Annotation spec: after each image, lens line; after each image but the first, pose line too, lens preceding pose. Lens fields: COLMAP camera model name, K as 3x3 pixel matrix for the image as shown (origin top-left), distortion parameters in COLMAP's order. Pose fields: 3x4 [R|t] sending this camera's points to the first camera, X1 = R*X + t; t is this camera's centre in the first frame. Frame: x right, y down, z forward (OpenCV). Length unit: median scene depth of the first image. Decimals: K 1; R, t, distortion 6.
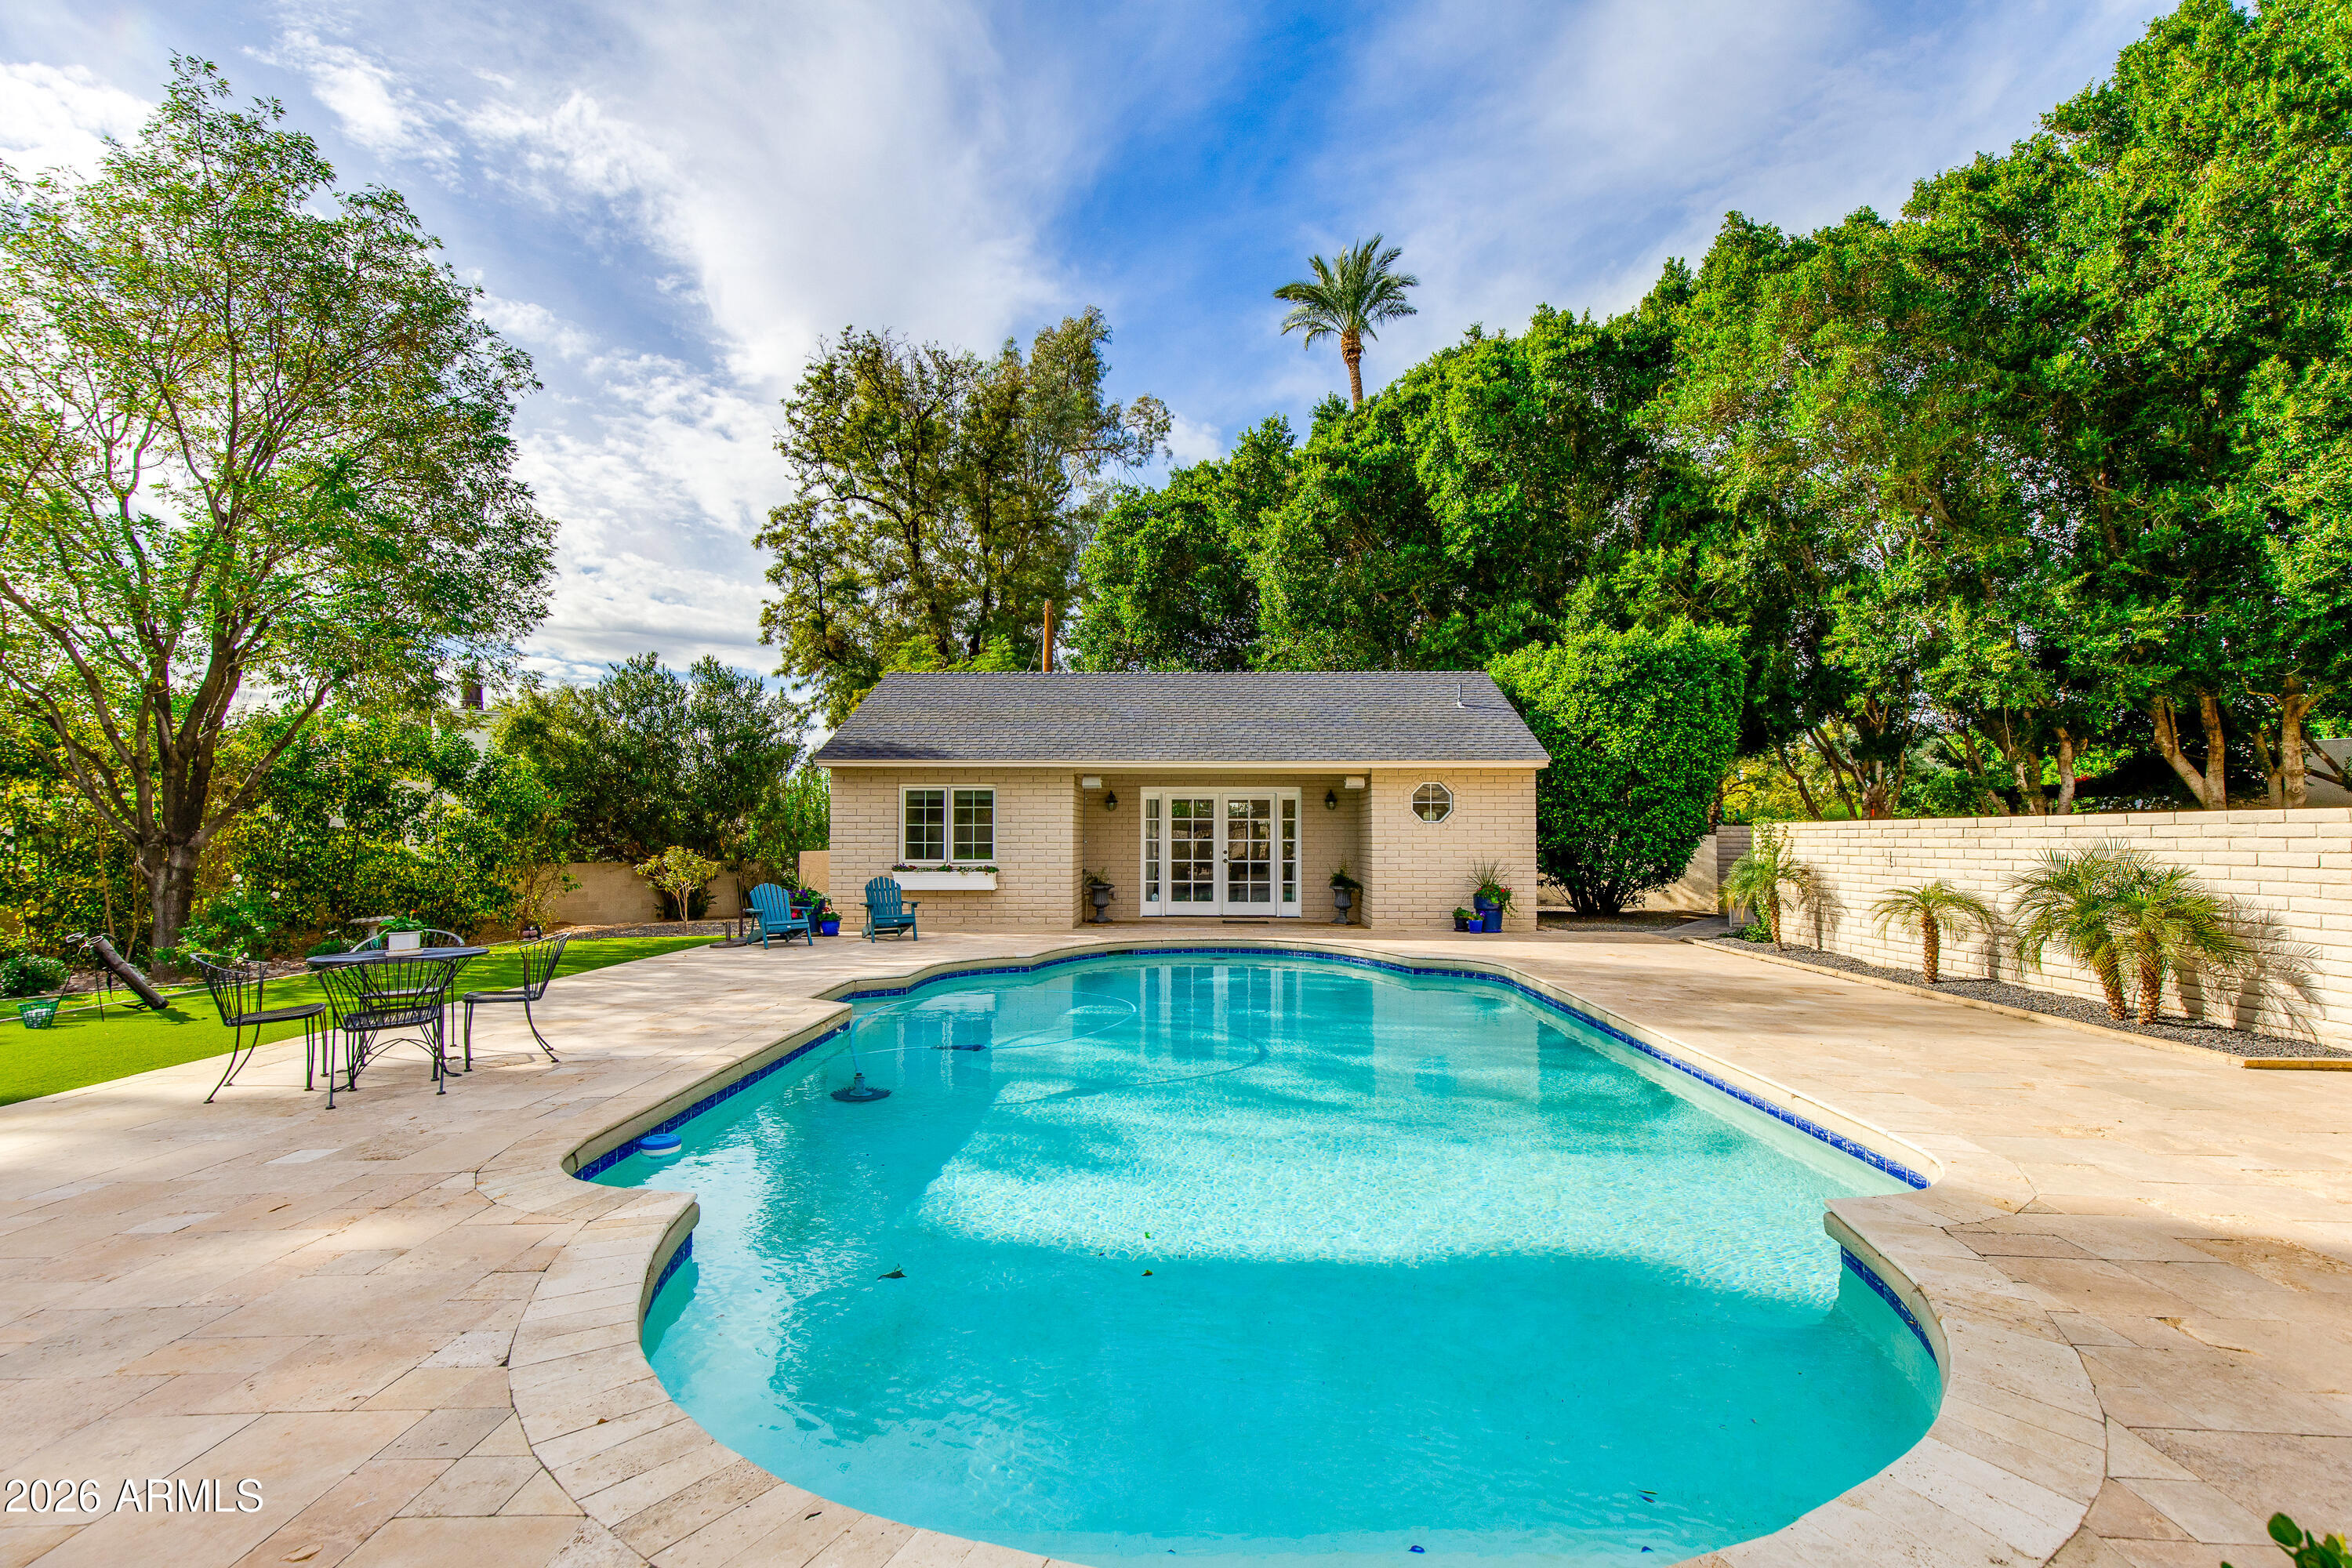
lens RADIAL K [[1054.6, 0, 1178.6], [0, 1054.6, 796.9], [0, 0, 1]] dist [0.005872, -0.000355]
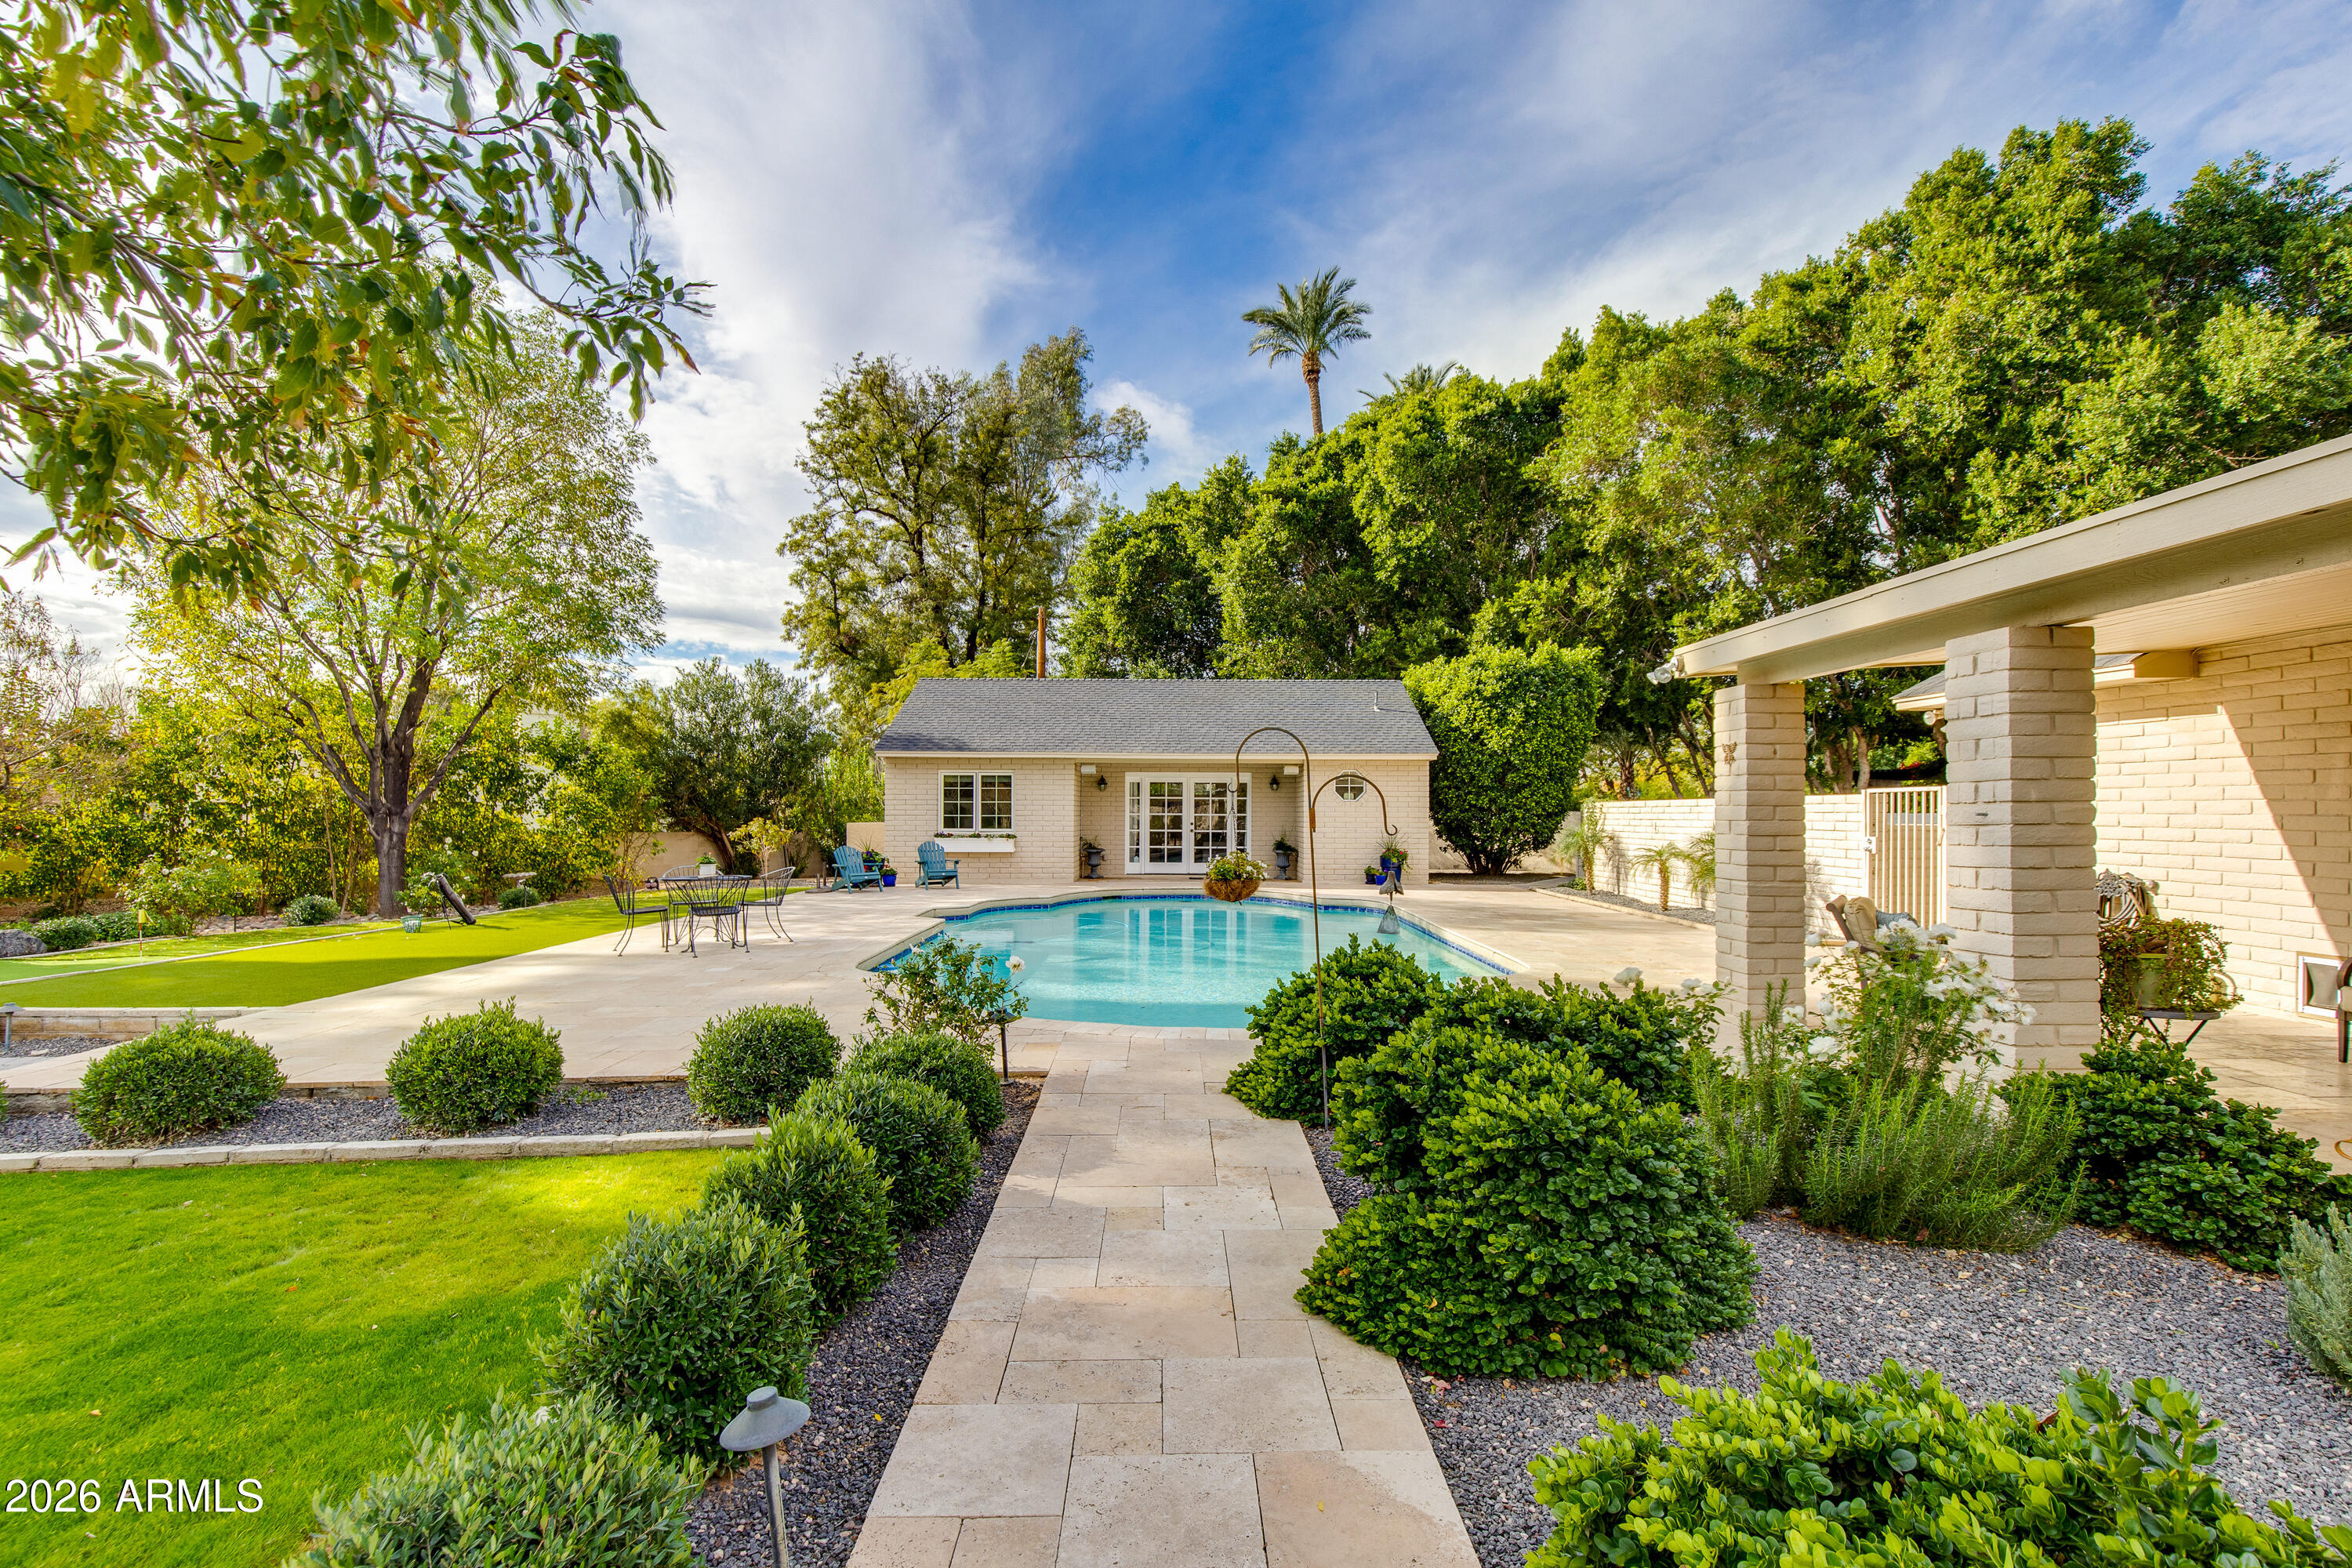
lens RADIAL K [[1054.6, 0, 1172.9], [0, 1054.6, 804.7], [0, 0, 1]] dist [0.005872, -0.000355]
pose [[0.999819, 0.002585, 0.018871, -0.002092], [-0.003170, 0.999513, 0.031051, -0.009149], [-0.018782, -0.031106, 0.999340, -0.246634]]
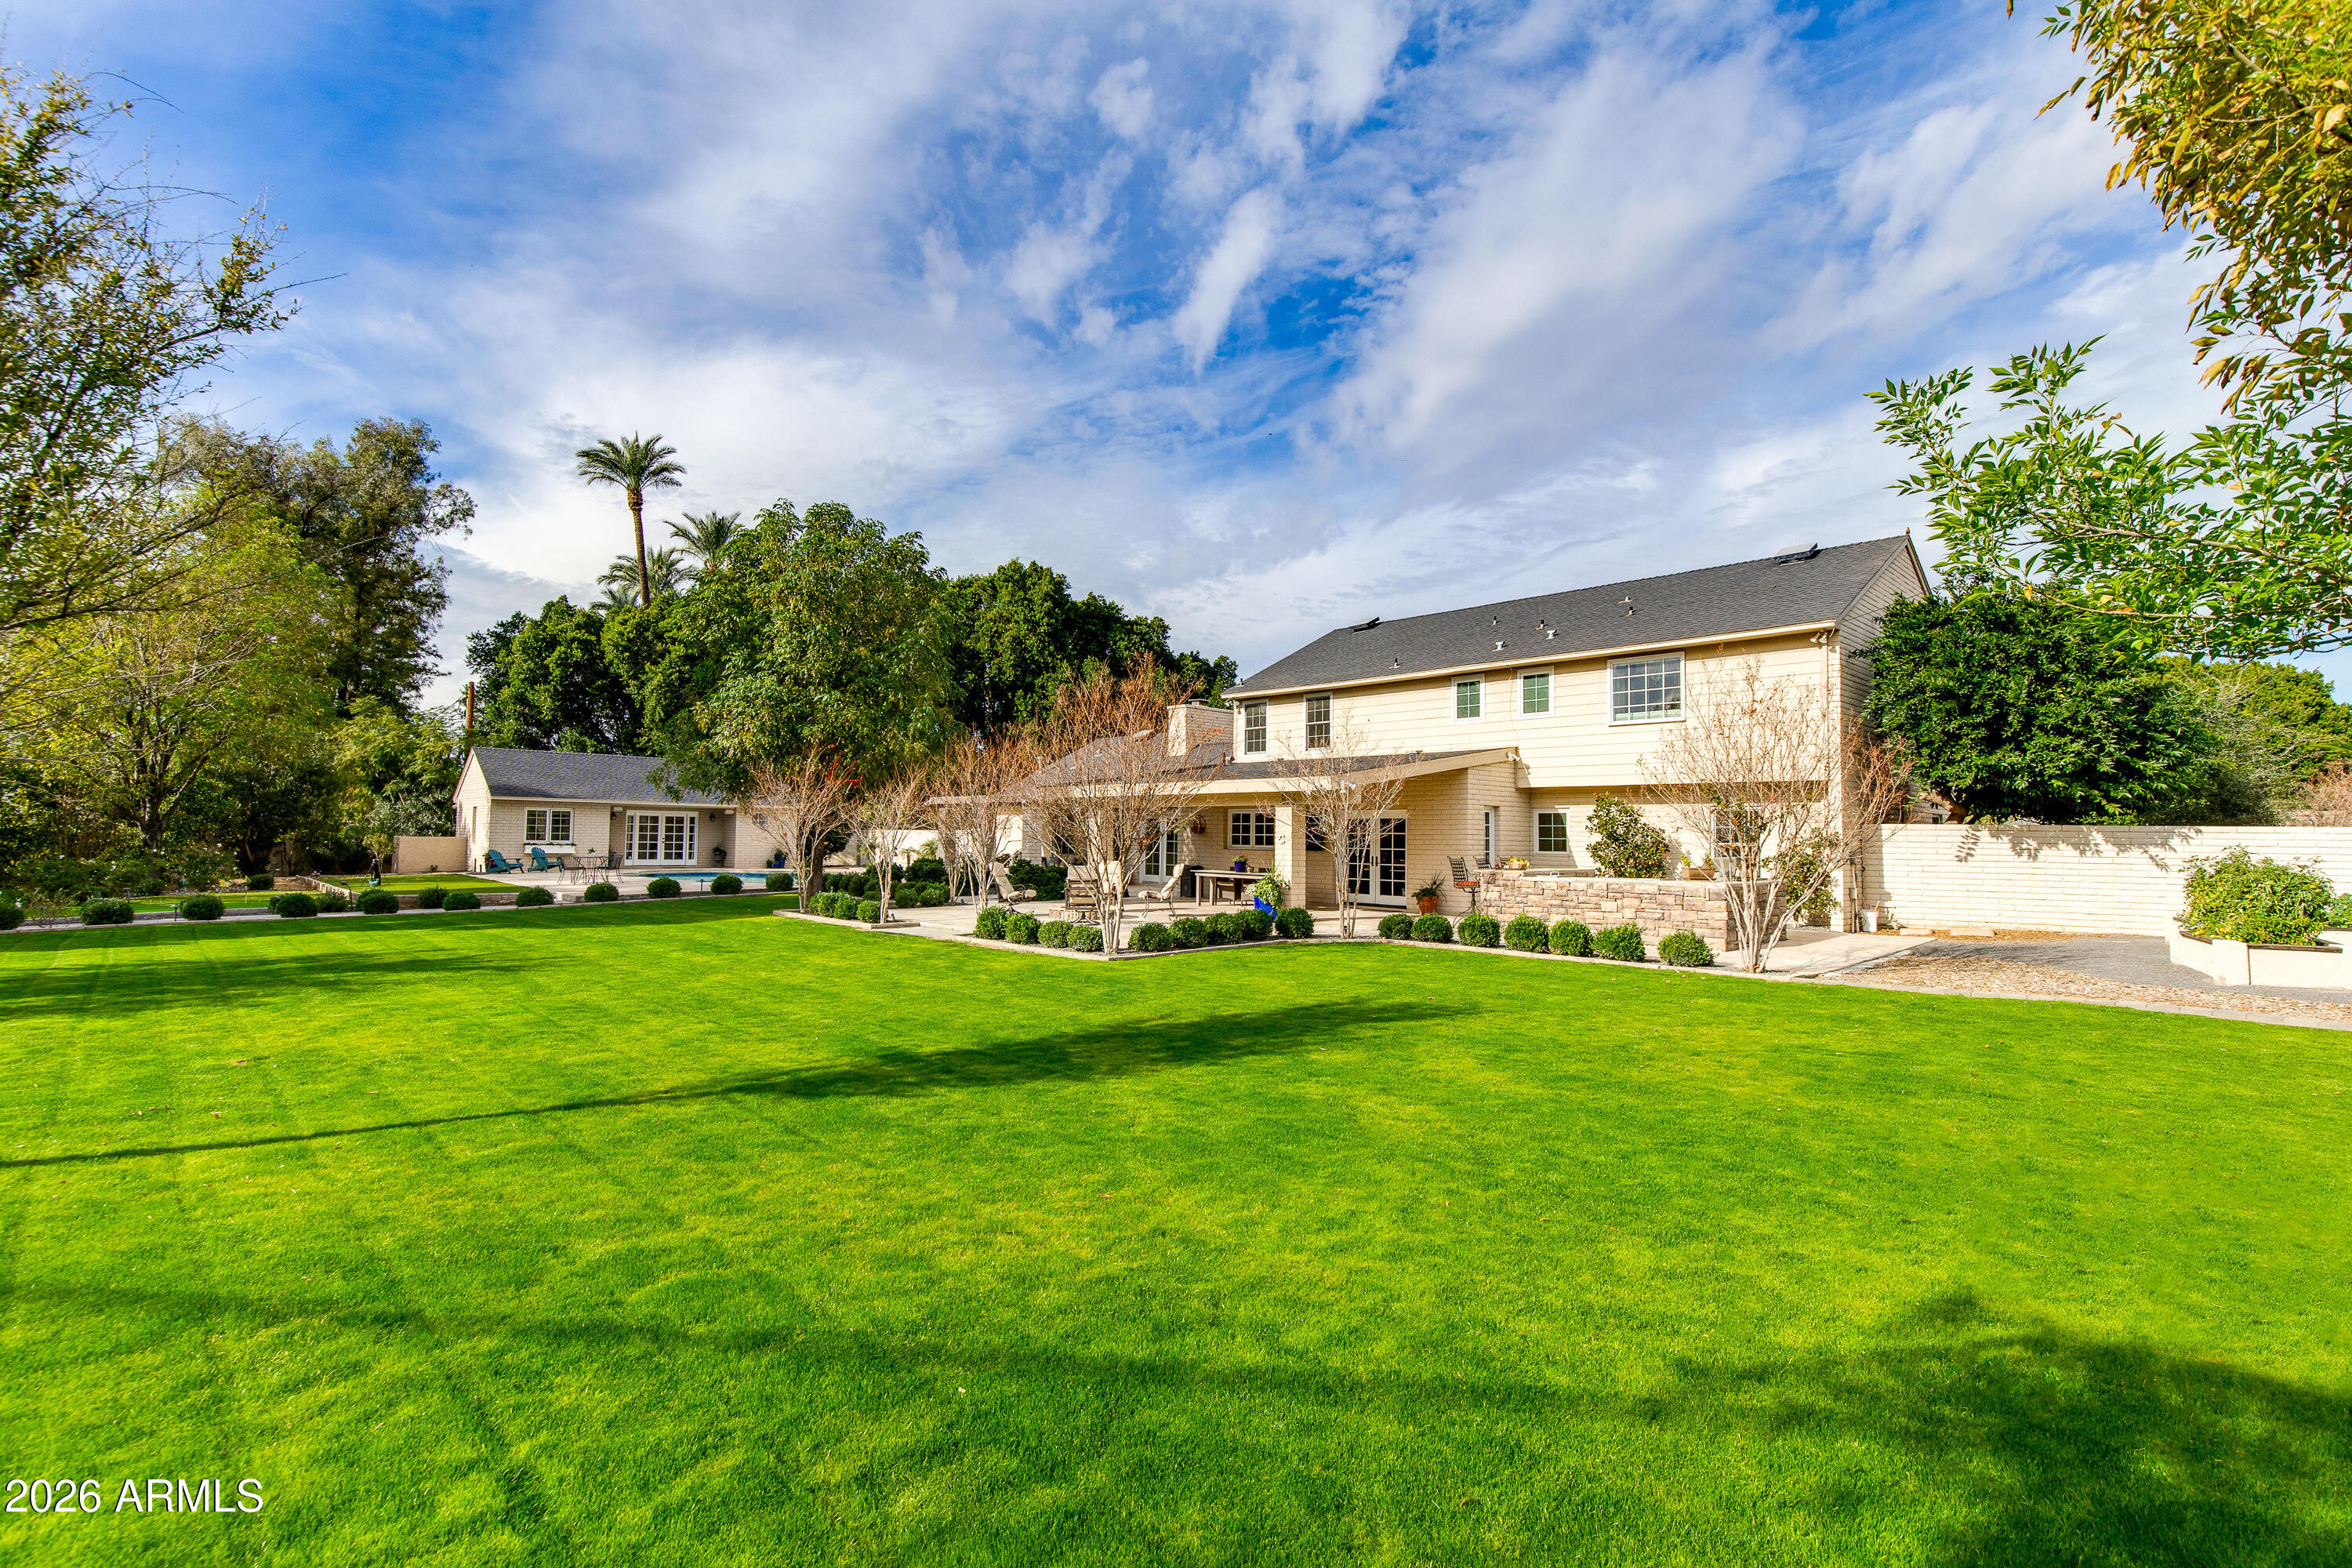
lens RADIAL K [[1054.6, 0, 1193.2], [0, 1054.6, 822.5], [0, 0, 1]] dist [0.005872, -0.000355]
pose [[0.702947, 0.018026, 0.711014, -0.729325], [-0.041384, 0.999022, 0.015588, -0.062477], [-0.710037, -0.040382, 0.703005, -1.357938]]
